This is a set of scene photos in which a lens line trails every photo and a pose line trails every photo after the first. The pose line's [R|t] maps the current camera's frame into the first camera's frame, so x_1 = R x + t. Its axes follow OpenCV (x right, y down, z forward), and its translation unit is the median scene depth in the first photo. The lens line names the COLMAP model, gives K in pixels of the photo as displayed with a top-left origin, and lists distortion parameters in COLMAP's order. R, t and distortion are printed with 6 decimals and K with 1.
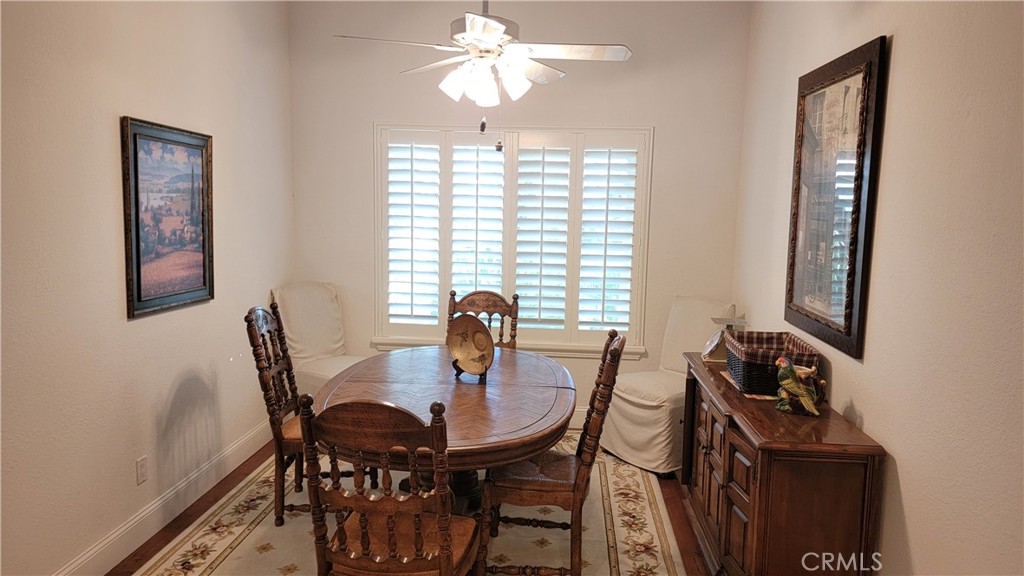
lens RADIAL K [[711.1, 0, 514.6], [0, 711.1, 308.2], [0, 0, 1]] dist [0.021298, -0.002310]
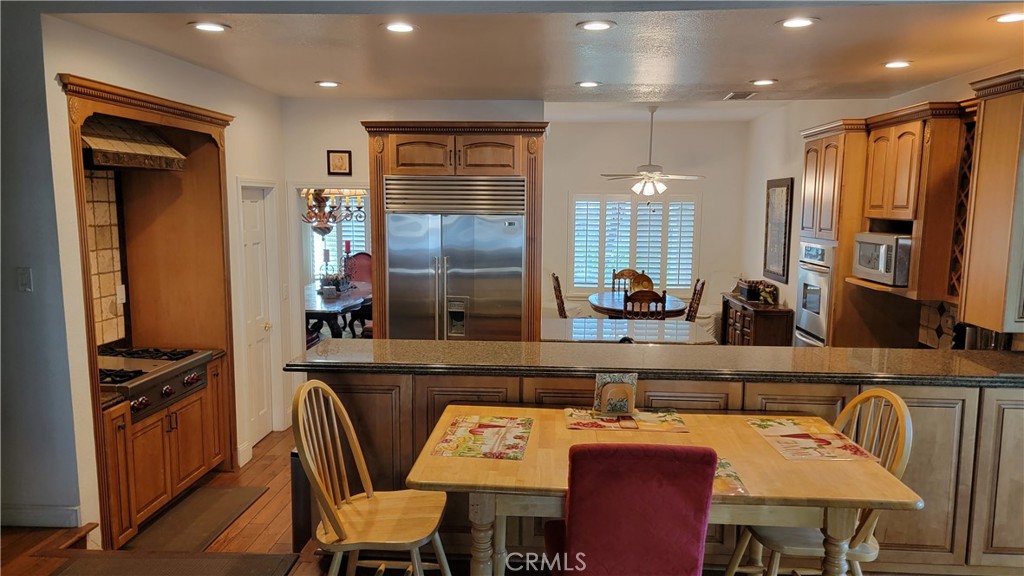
lens RADIAL K [[711.1, 0, 514.6], [0, 711.1, 308.2], [0, 0, 1]] dist [0.021298, -0.002310]
pose [[0.999906, -0.010570, 0.008725, -0.593729], [0.010698, 0.999834, -0.014758, 0.180740], [-0.008568, 0.014850, 0.999853, -1.718675]]
